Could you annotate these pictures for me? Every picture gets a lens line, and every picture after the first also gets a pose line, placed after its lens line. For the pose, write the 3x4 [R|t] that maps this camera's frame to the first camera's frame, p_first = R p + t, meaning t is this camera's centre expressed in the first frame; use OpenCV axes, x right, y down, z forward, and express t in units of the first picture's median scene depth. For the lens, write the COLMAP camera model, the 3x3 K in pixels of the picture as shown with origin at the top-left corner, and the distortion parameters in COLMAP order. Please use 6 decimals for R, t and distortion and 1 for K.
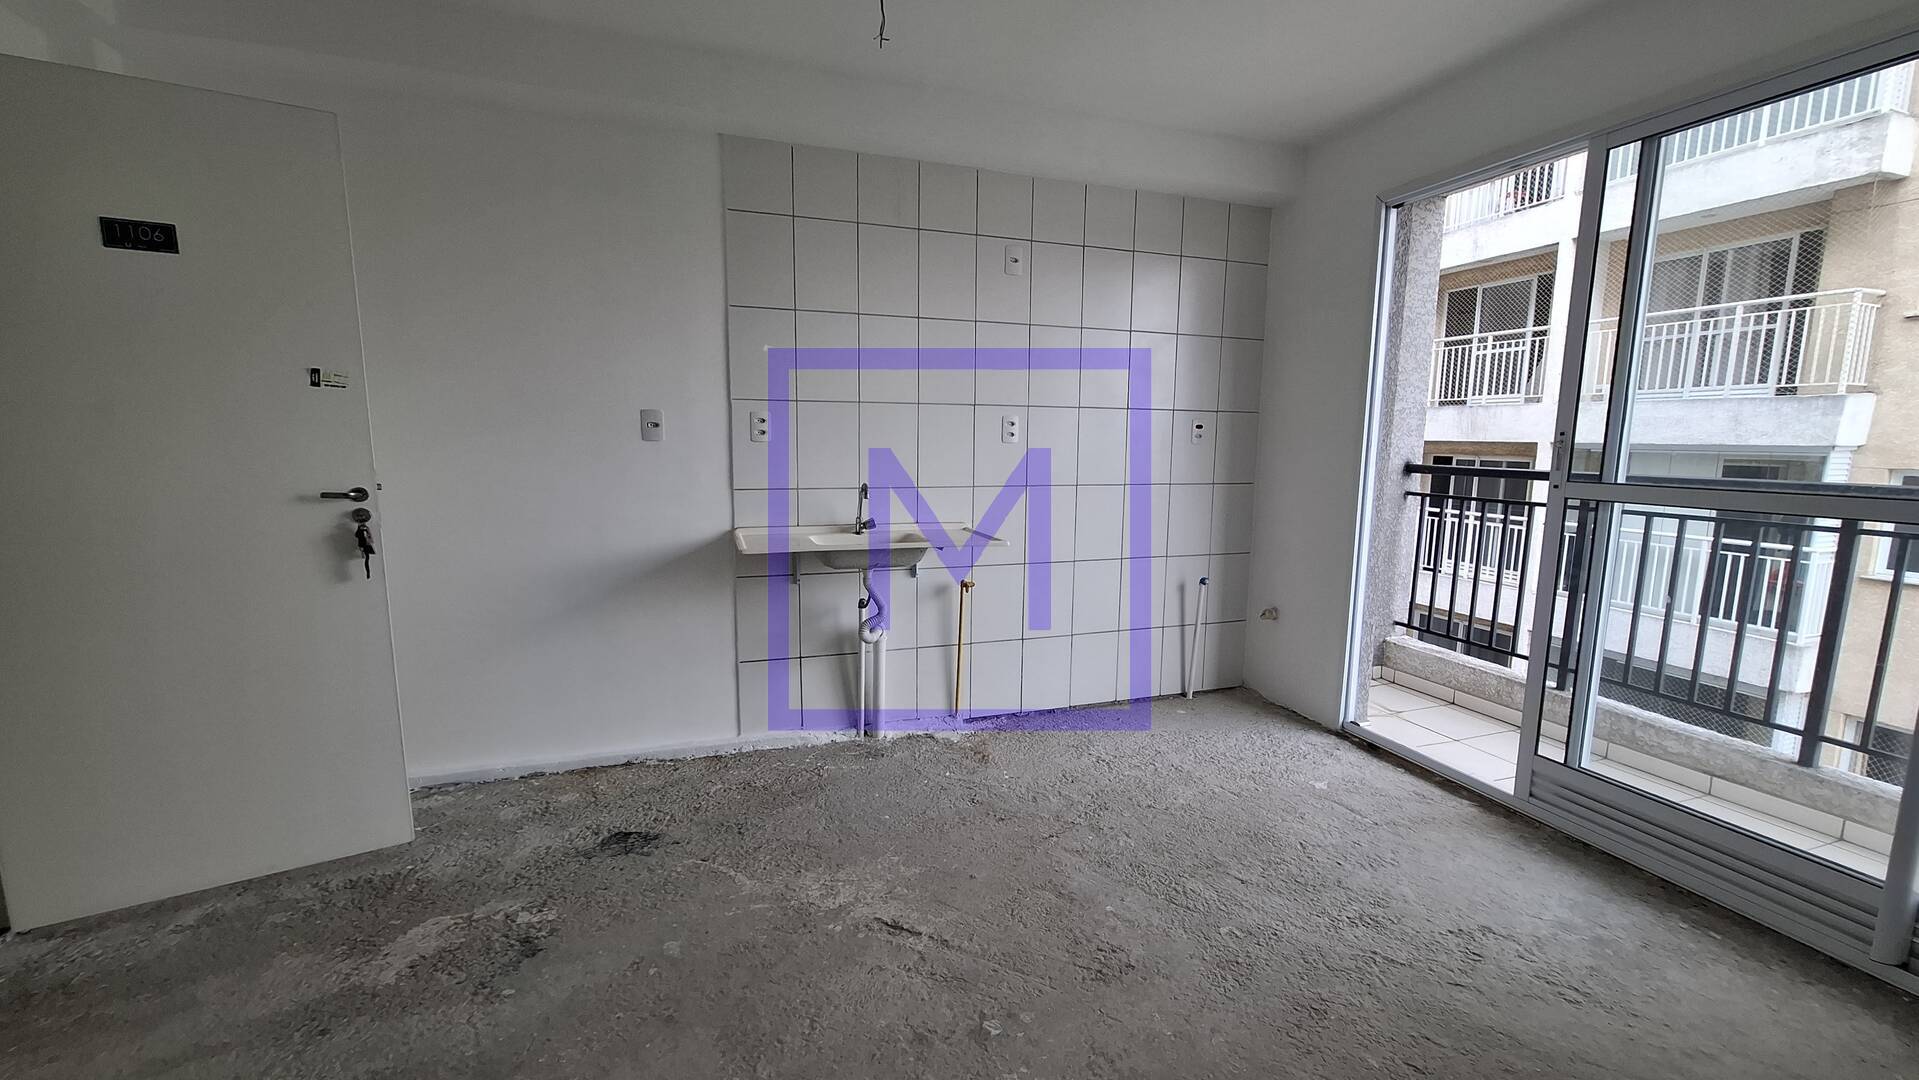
lens RADIAL K [[763.6, 0, 970.5], [0, 763.6, 544.1], [0, 0, 1]] dist [-0.002013, -0.000030]
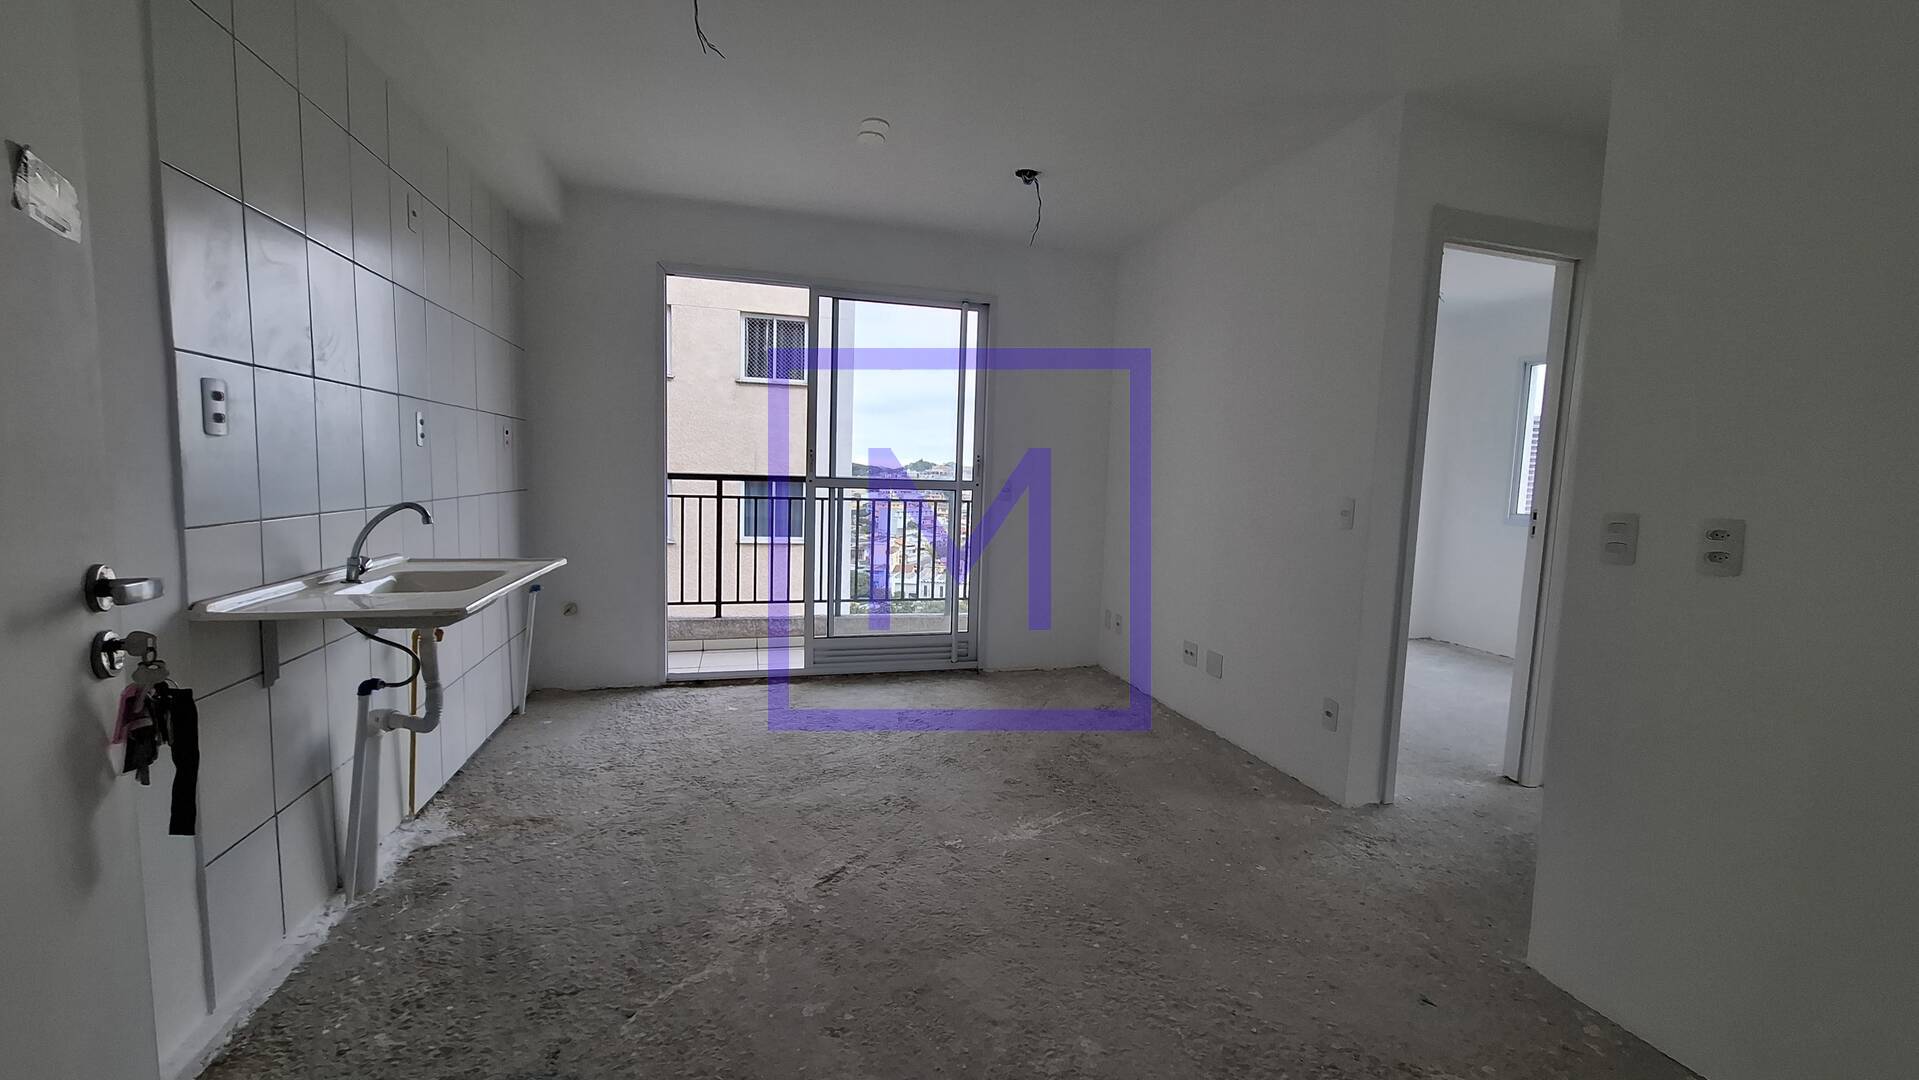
lens RADIAL K [[763.6, 0, 970.5], [0, 763.6, 544.1], [0, 0, 1]] dist [-0.002013, -0.000030]
pose [[0.046982, -0.104004, 0.993467, -0.953152], [0.109552, 0.989102, 0.098367, -0.065079], [-0.992870, 0.104215, 0.057864, 0.551389]]
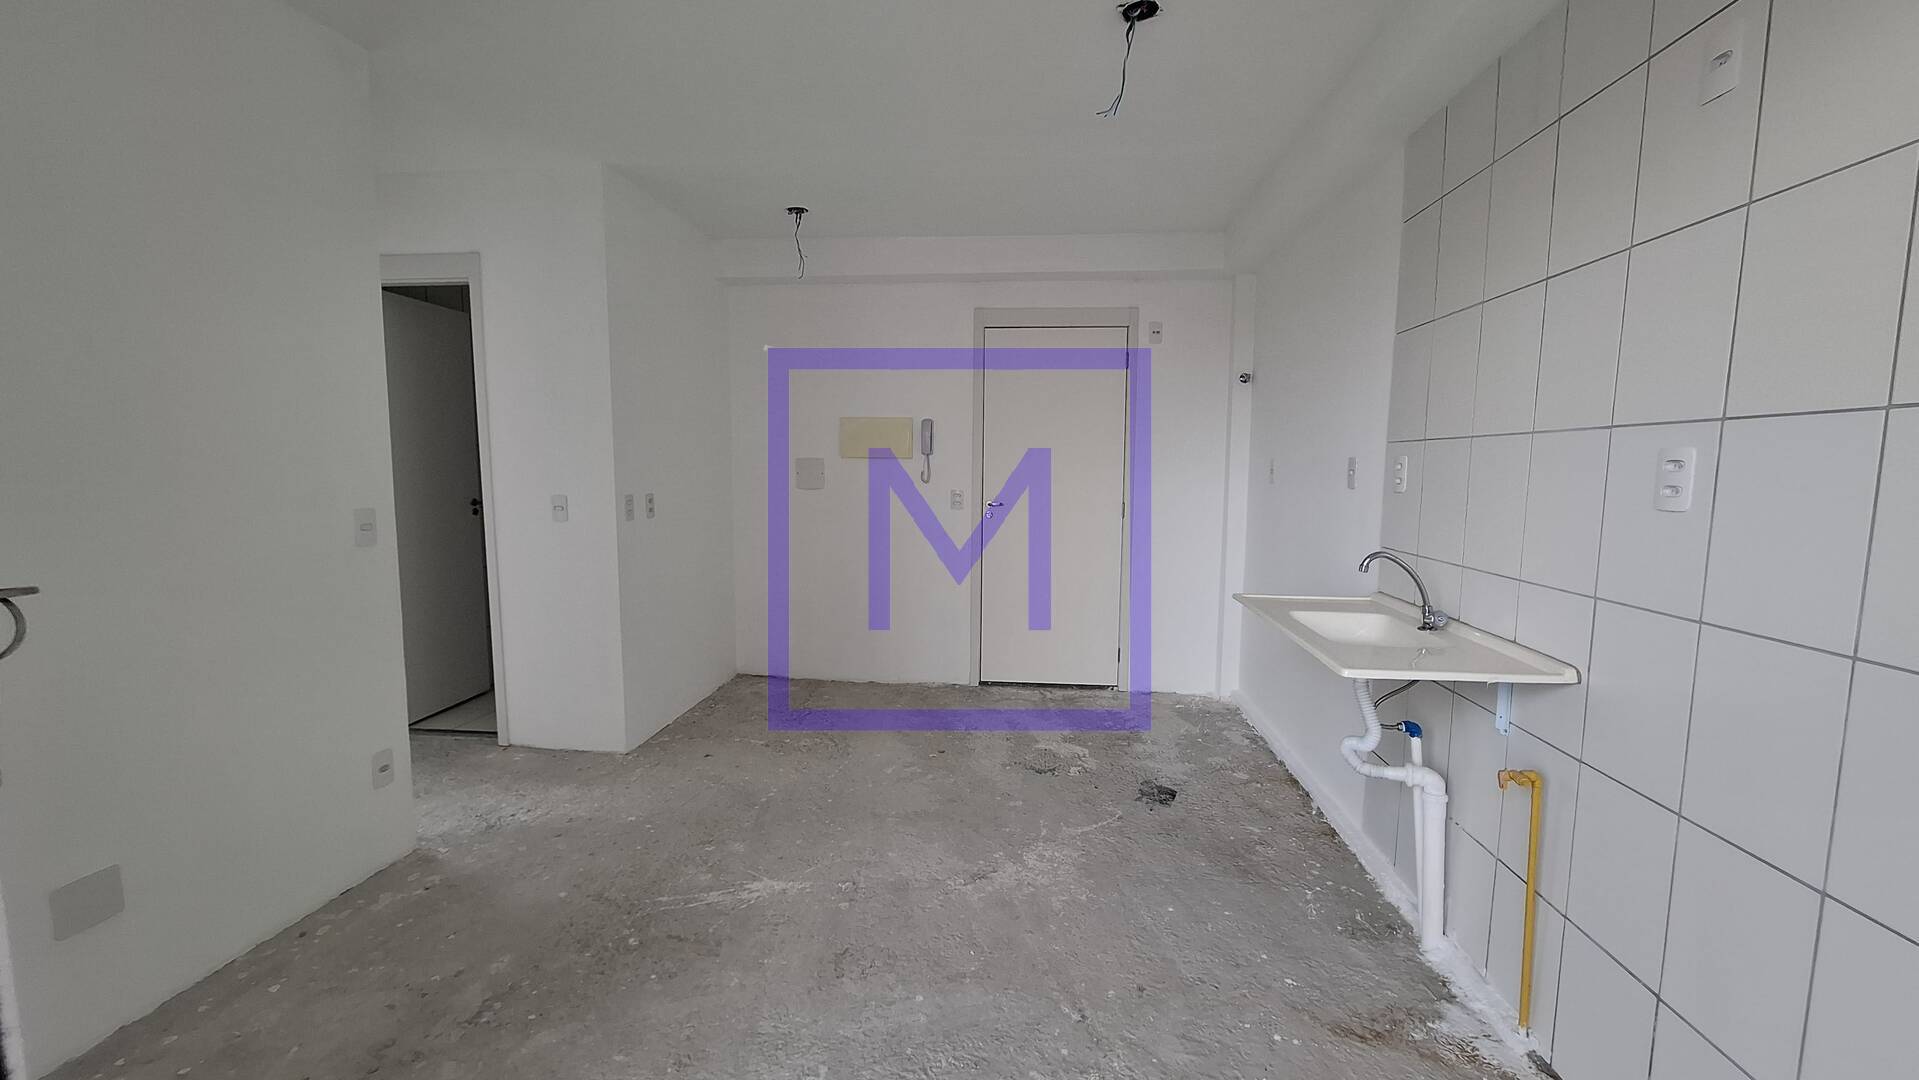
lens RADIAL K [[747.5, 0, 965.0], [0, 747.5, 530.0], [0, 0, 1]] dist [-0.001030, -0.000078]
pose [[-0.419211, 0.060254, -0.905887, 0.791545], [-0.140381, 0.981493, 0.130246, -0.163603], [0.896970, 0.181770, -0.402994, 1.111802]]
